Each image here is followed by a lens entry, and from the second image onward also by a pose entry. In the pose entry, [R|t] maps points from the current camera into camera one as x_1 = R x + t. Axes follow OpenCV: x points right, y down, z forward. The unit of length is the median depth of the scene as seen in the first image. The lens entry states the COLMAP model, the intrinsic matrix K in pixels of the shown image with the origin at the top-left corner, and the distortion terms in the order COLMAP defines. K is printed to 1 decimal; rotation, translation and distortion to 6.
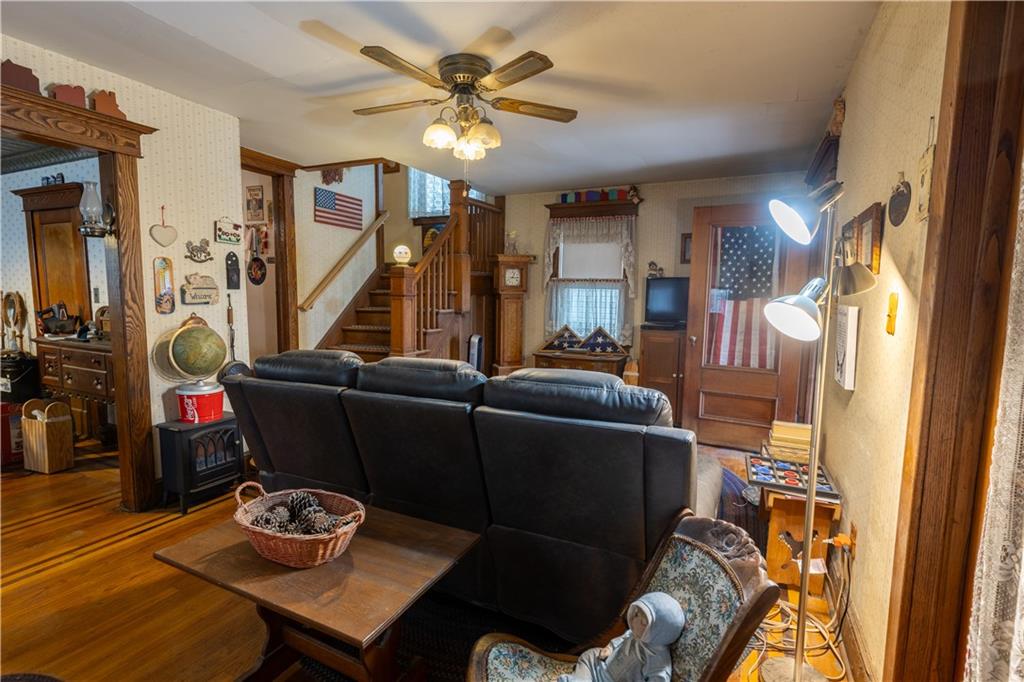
lens RADIAL K [[484.7, 0, 517.8], [0, 484.7, 343.7], [0, 0, 1]] dist [0.000038, -0.000036]
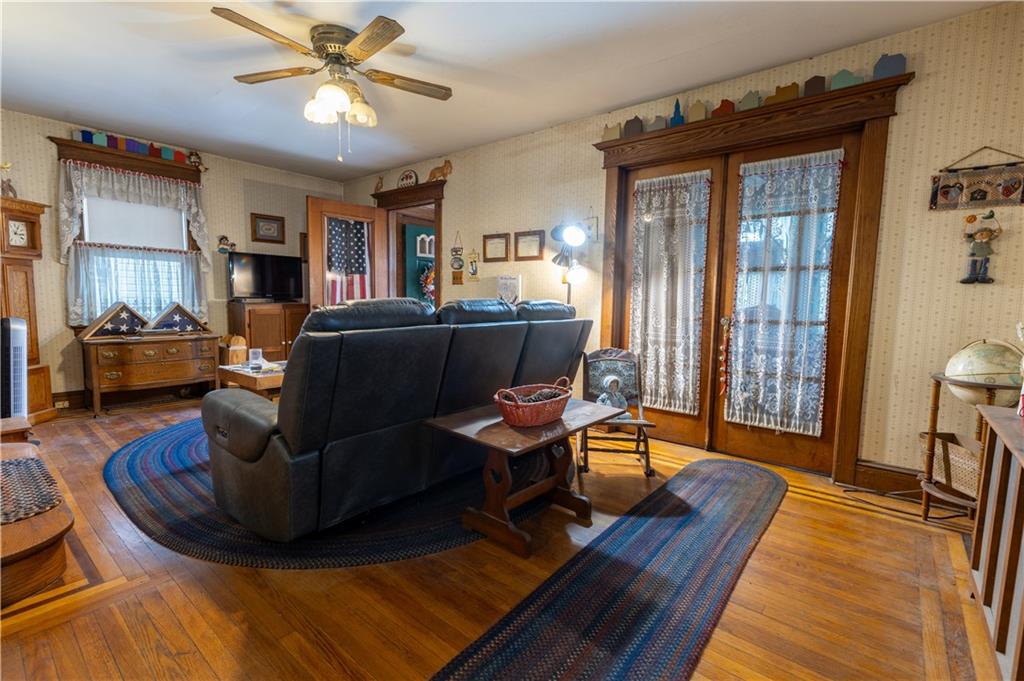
lens RADIAL K [[459.2, 0, 520.4], [0, 459.2, 341.0], [0, 0, 1]] dist [0.004039, 0.000574]
pose [[0.240991, -0.101384, 0.965217, -0.570424], [0.088214, 0.992700, 0.082246, 0.022619], [-0.966510, 0.065325, 0.248175, 0.220736]]
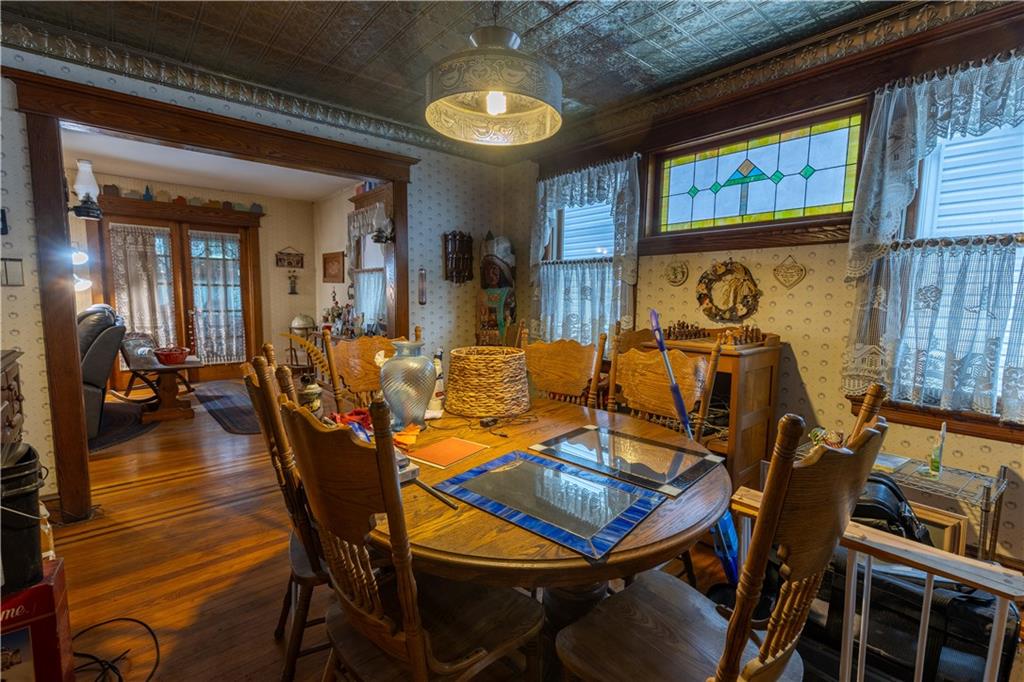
lens RADIAL K [[459.2, 0, 520.4], [0, 459.2, 341.5], [0, 0, 1]] dist [0.004039, 0.000574]
pose [[-0.912855, -0.067767, 0.402621, -1.205236], [0.014199, 0.980263, 0.197186, -0.084876], [-0.408037, 0.185719, -0.893876, 0.893703]]
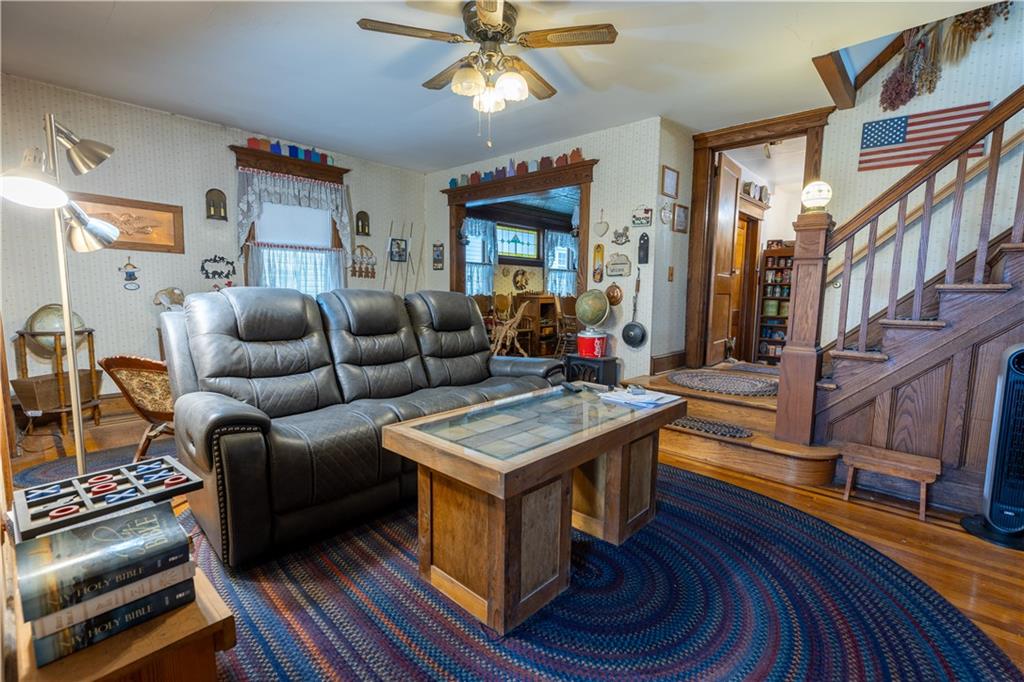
lens RADIAL K [[459.2, 0, 520.4], [0, 459.2, 341.5], [0, 0, 1]] dist [0.004039, 0.000574]
pose [[-0.297542, 0.090498, -0.950410, 0.452016], [-0.116988, 0.984539, 0.130372, -0.024784], [0.947514, 0.149978, -0.282354, 0.772058]]
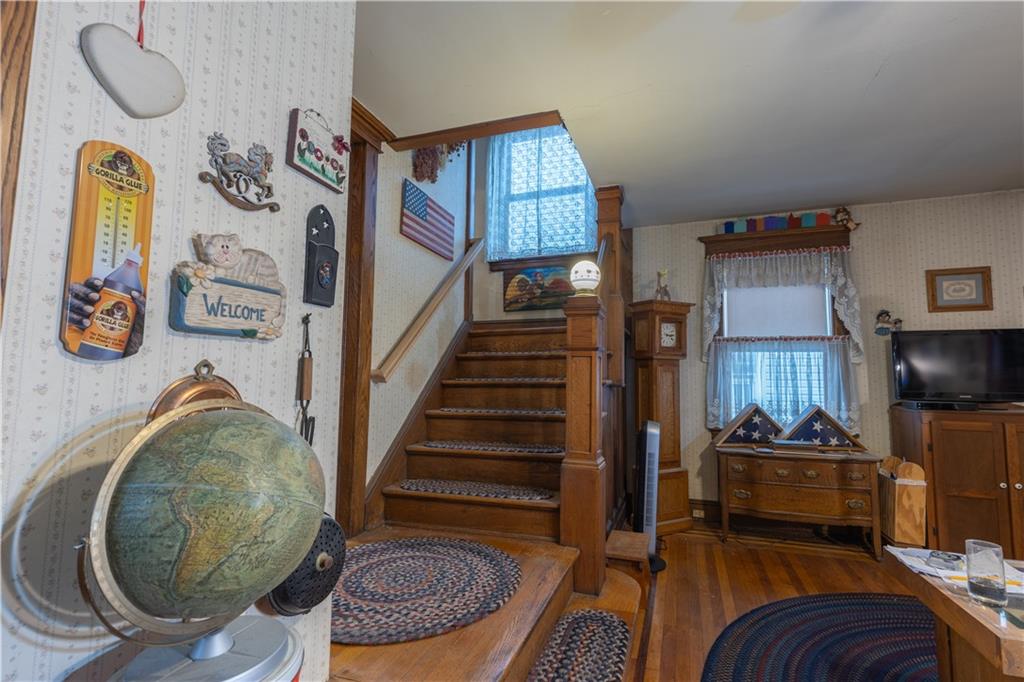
lens RADIAL K [[459.2, 0, 520.4], [0, 459.2, 341.5], [0, 0, 1]] dist [0.004039, 0.000574]
pose [[0.994702, 0.003453, 0.102740, -0.341940], [0.015674, 0.982655, -0.184778, -0.014326], [-0.101596, 0.185409, 0.977395, 0.475129]]
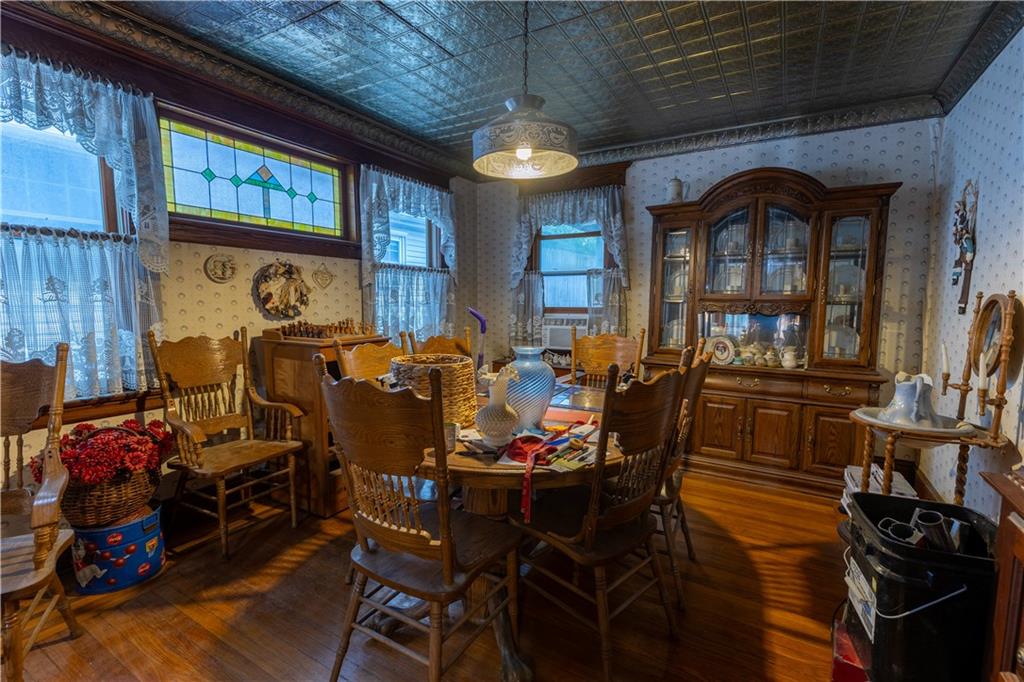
lens RADIAL K [[459.2, 0, 520.4], [0, 459.2, 341.5], [0, 0, 1]] dist [0.004039, 0.000574]
pose [[-0.082036, 0.080438, -0.993378, -0.611797], [-0.116005, 0.989192, 0.089679, -0.053609], [0.989855, 0.122594, -0.071818, 0.623348]]
